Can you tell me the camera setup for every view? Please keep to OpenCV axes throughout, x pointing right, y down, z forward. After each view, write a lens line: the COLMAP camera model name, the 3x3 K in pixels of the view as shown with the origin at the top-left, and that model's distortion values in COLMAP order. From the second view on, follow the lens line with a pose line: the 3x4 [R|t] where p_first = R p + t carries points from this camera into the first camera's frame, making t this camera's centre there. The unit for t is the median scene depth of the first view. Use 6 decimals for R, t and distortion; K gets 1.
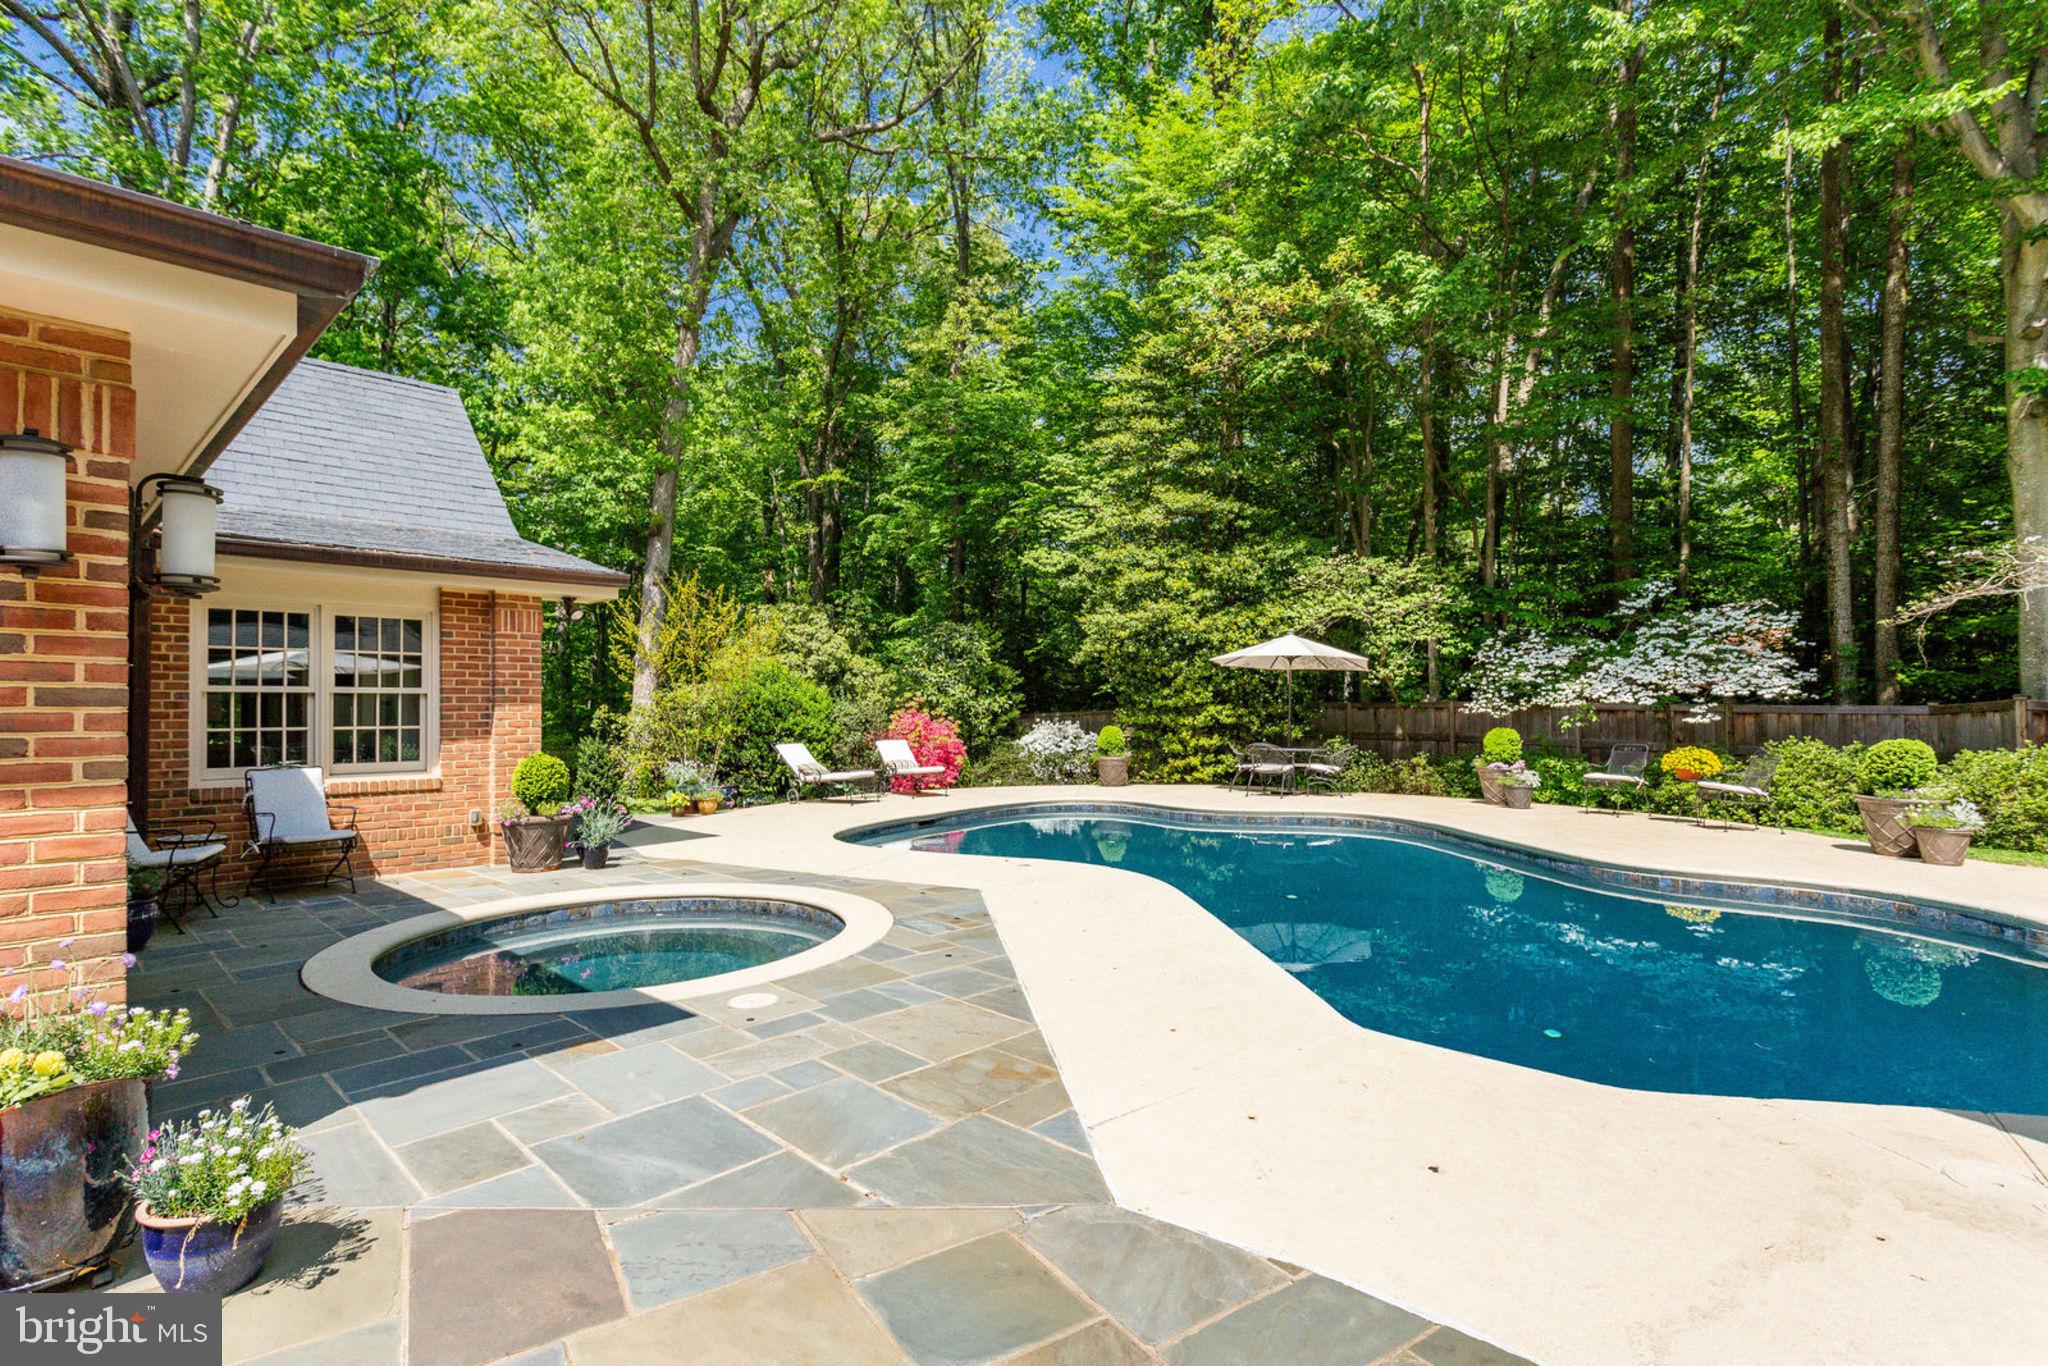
lens RADIAL K [[978.9, 0, 992.2], [0, 978.9, 698.4], [0, 0, 1]] dist [-0.000232, 0.002969]
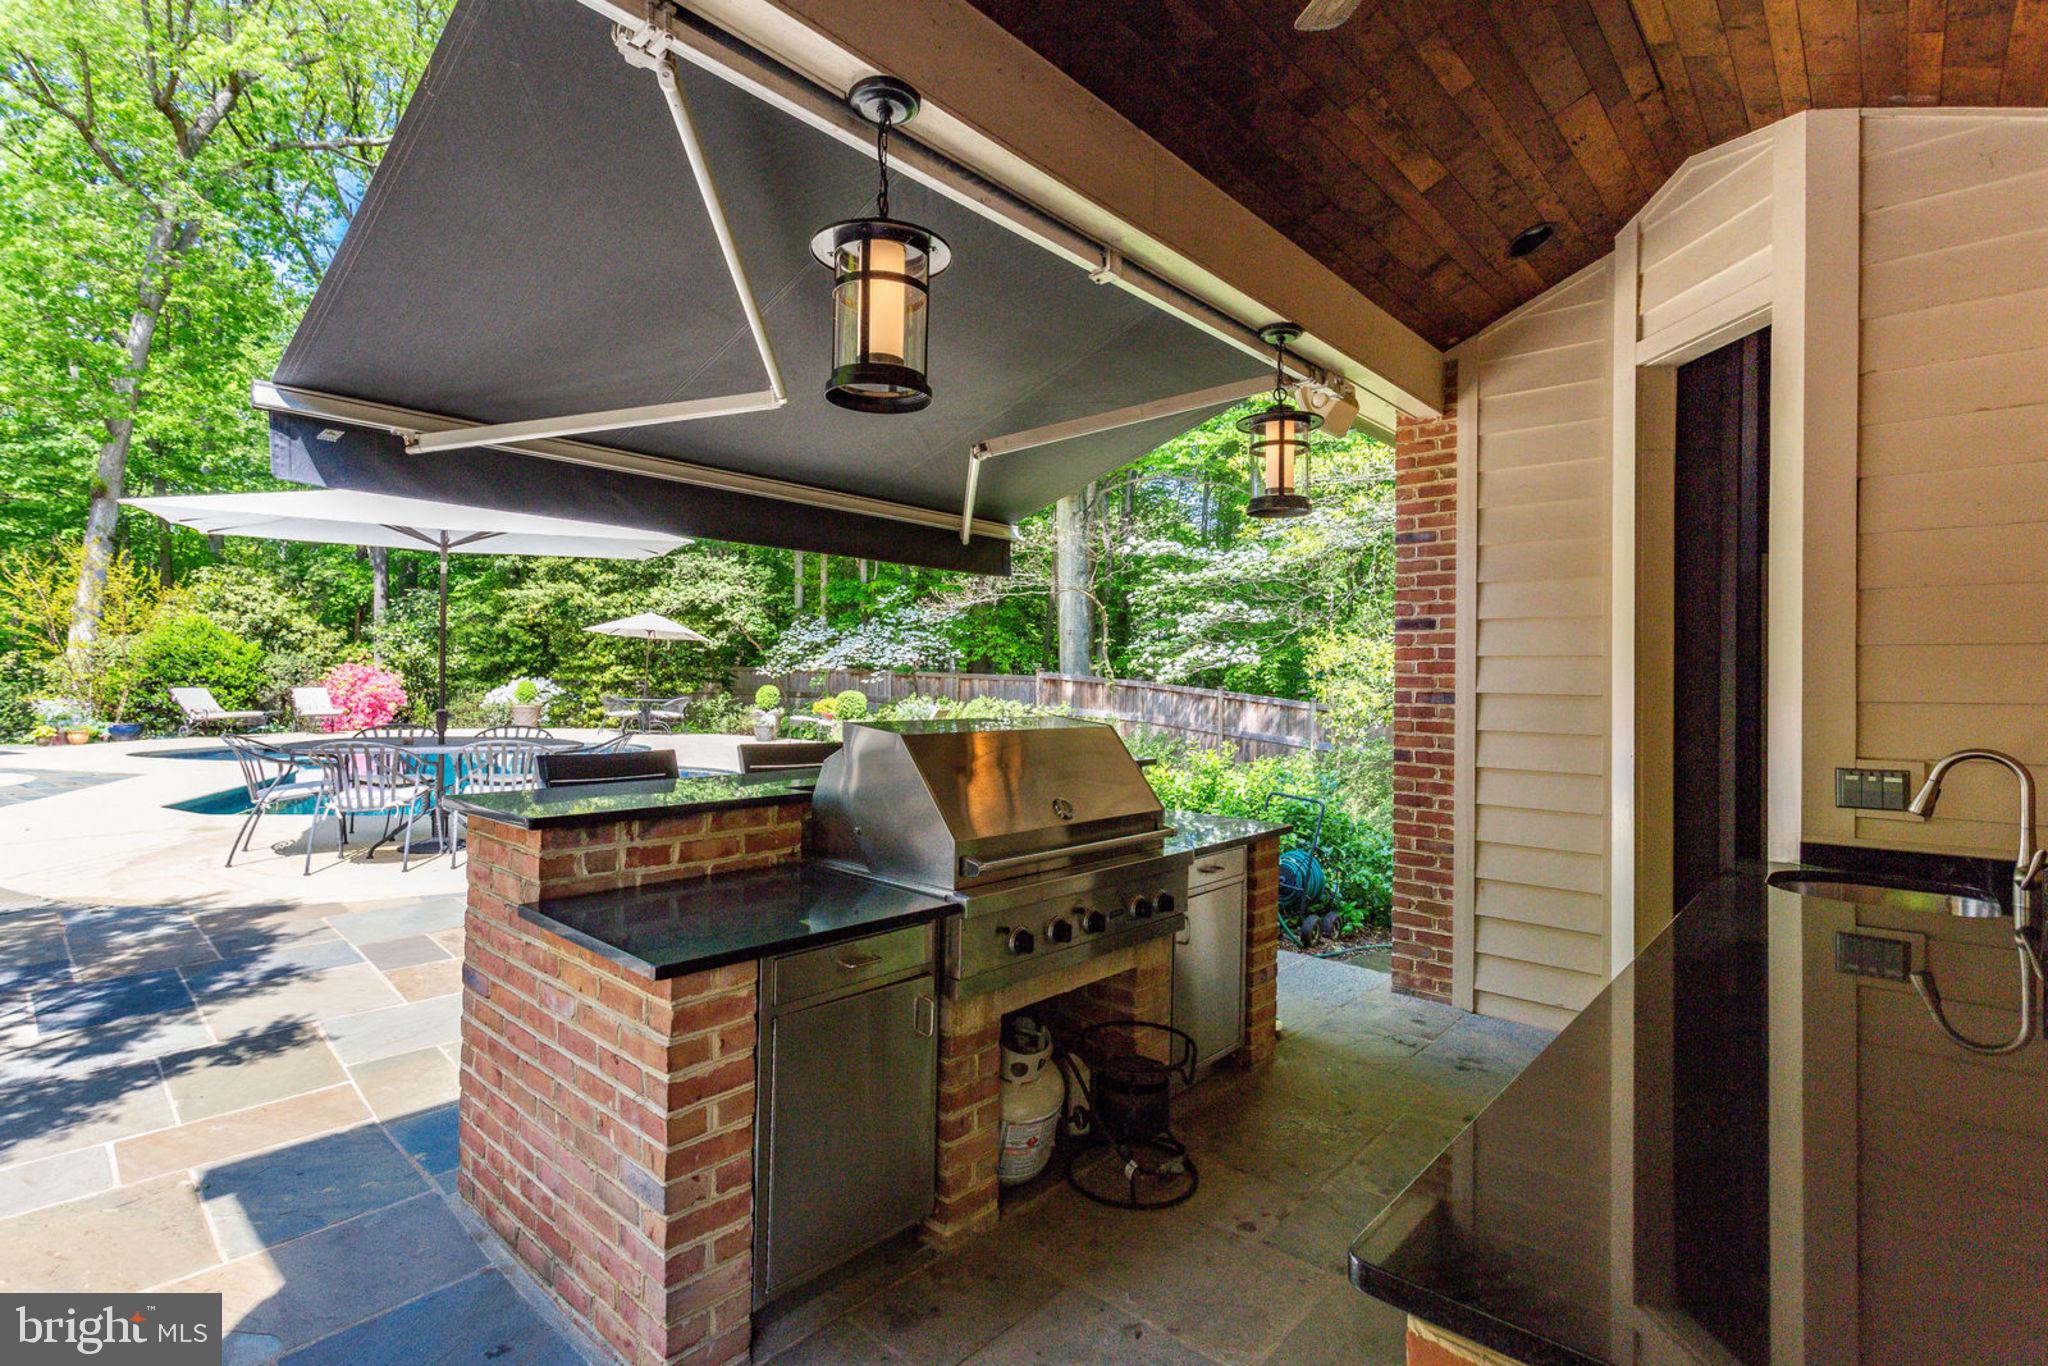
lens RADIAL K [[978.9, 0, 1012.0], [0, 978.9, 691.9], [0, 0, 1]] dist [-0.000232, 0.002969]
pose [[0.964700, 0.017628, 0.262760, 0.395190], [-0.024597, 0.999427, 0.023255, -0.001268], [-0.262199, -0.028897, 0.964581, -0.362147]]
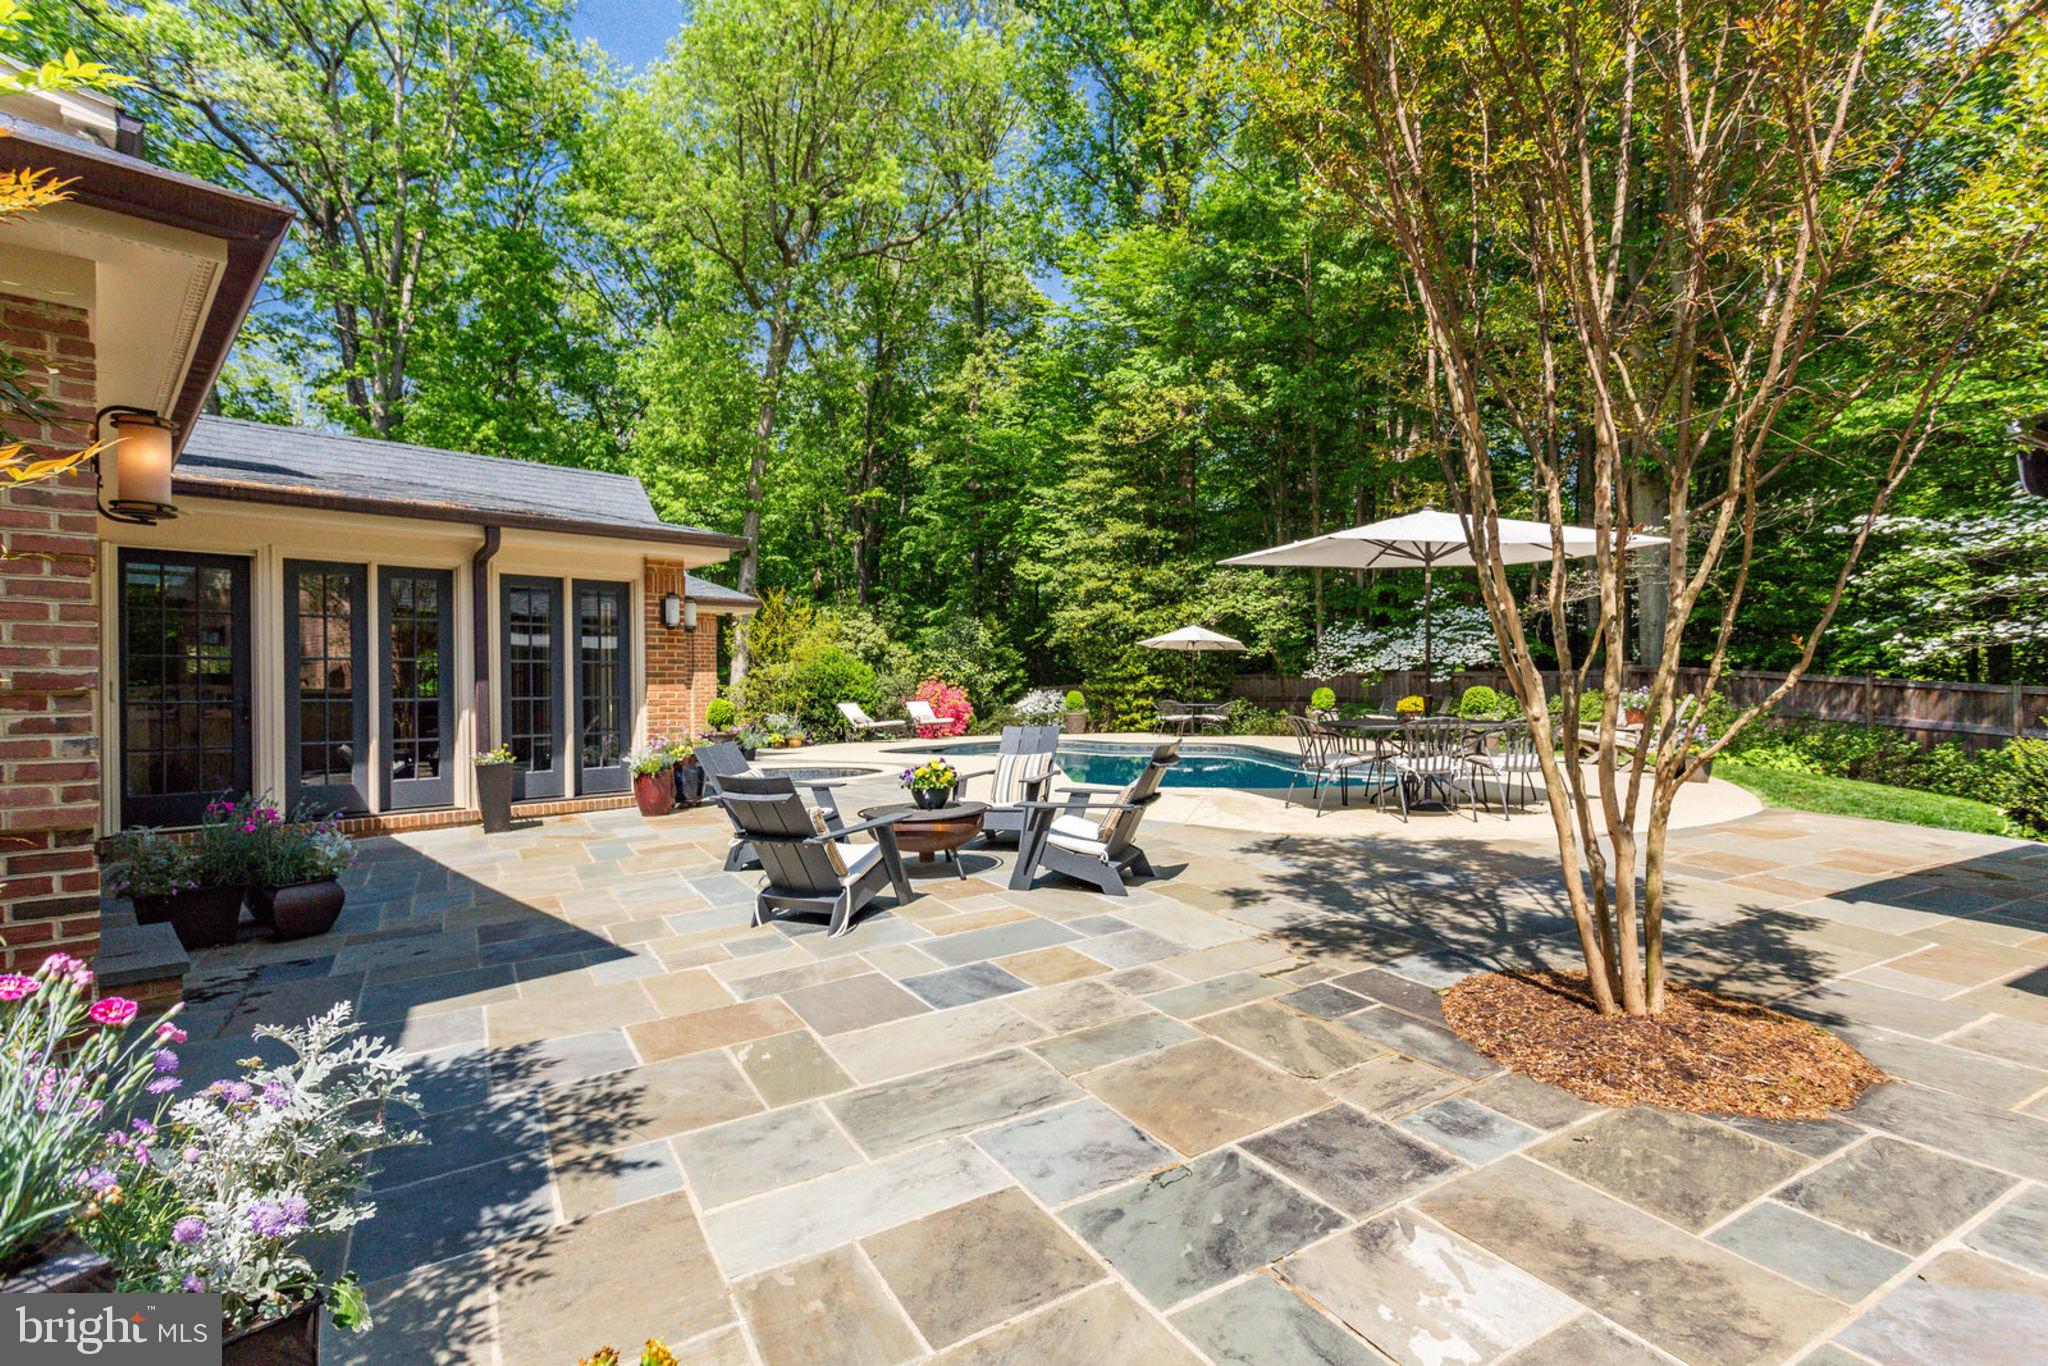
lens RADIAL K [[978.9, 0, 1008.0], [0, 978.9, 667.5], [0, 0, 1]] dist [-0.000232, 0.002969]
pose [[0.999665, -0.008996, -0.024256, 0.061451], [0.008671, 0.999872, -0.013466, 0.012553], [0.024374, 0.013251, 0.999615, -0.406303]]
